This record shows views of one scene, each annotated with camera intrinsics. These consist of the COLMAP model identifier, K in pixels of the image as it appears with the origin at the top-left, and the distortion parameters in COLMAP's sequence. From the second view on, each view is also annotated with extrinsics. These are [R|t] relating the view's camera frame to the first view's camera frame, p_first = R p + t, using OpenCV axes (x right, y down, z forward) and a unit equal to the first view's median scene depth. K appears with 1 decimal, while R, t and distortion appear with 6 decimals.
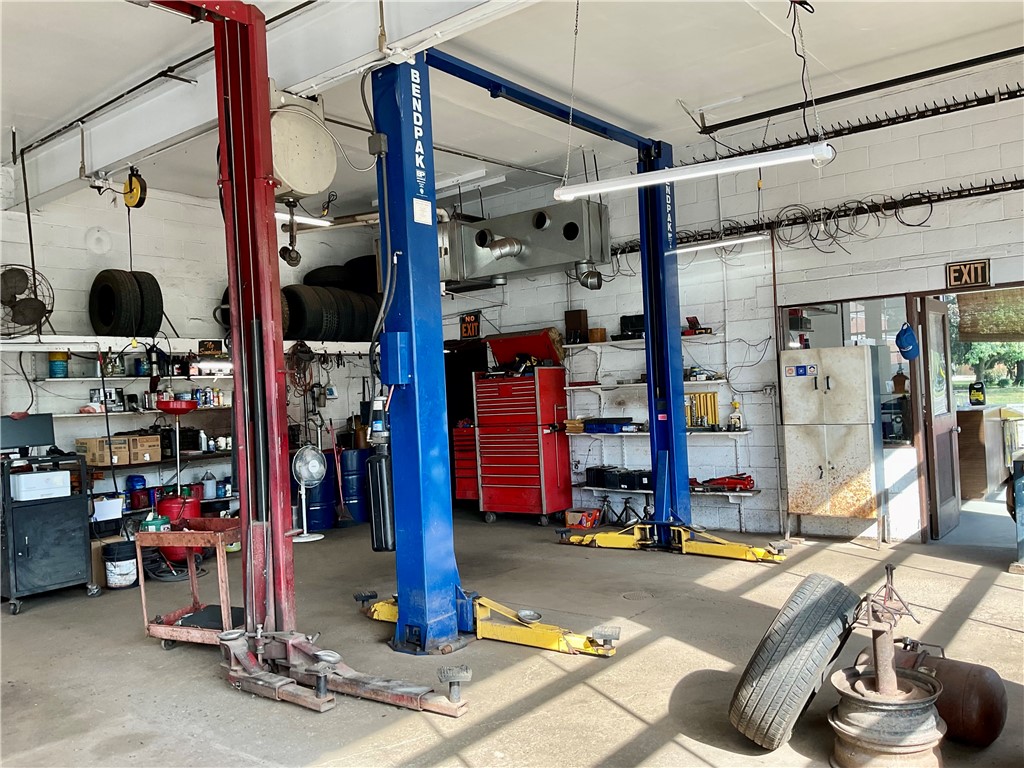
lens RADIAL K [[843.6, 0, 512.0], [0, 843.6, 384.0], [0, 0, 1]] dist [0.111848, -0.218397]
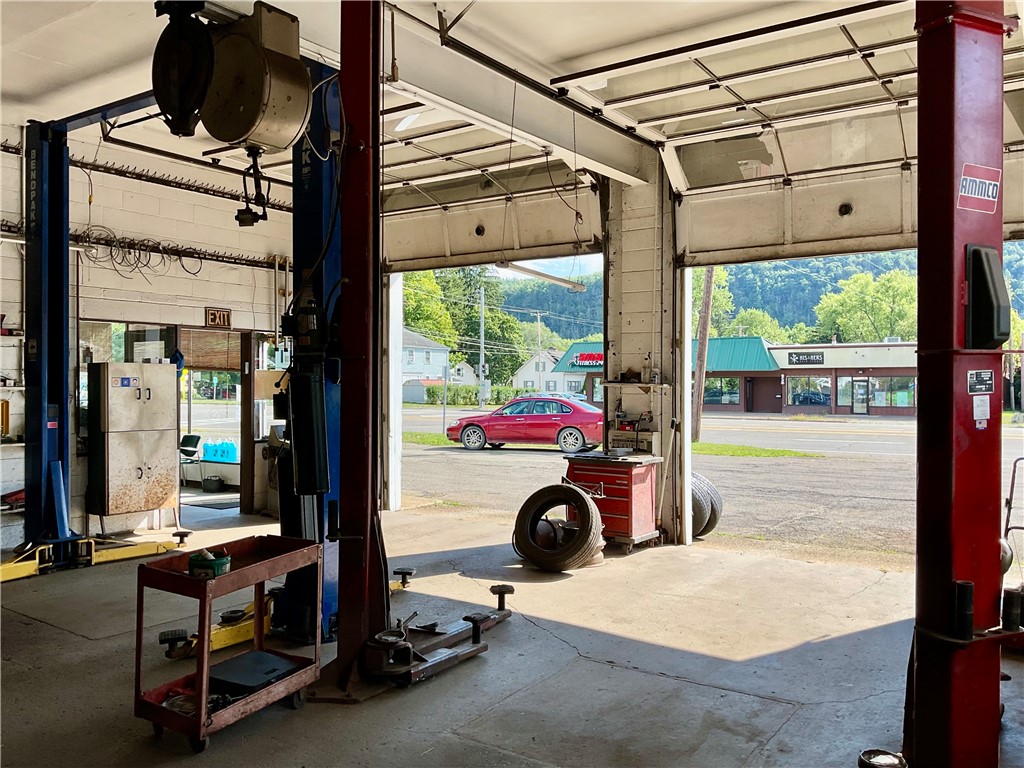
lens RADIAL K [[843.6, 0, 512.0], [0, 843.6, 384.0], [0, 0, 1]] dist [0.111848, -0.218397]
pose [[-0.055437, 0.051046, 0.997156, -0.773436], [-0.005828, 0.998659, -0.051447, 0.040107], [-0.998445, -0.008664, -0.055065, 0.560716]]
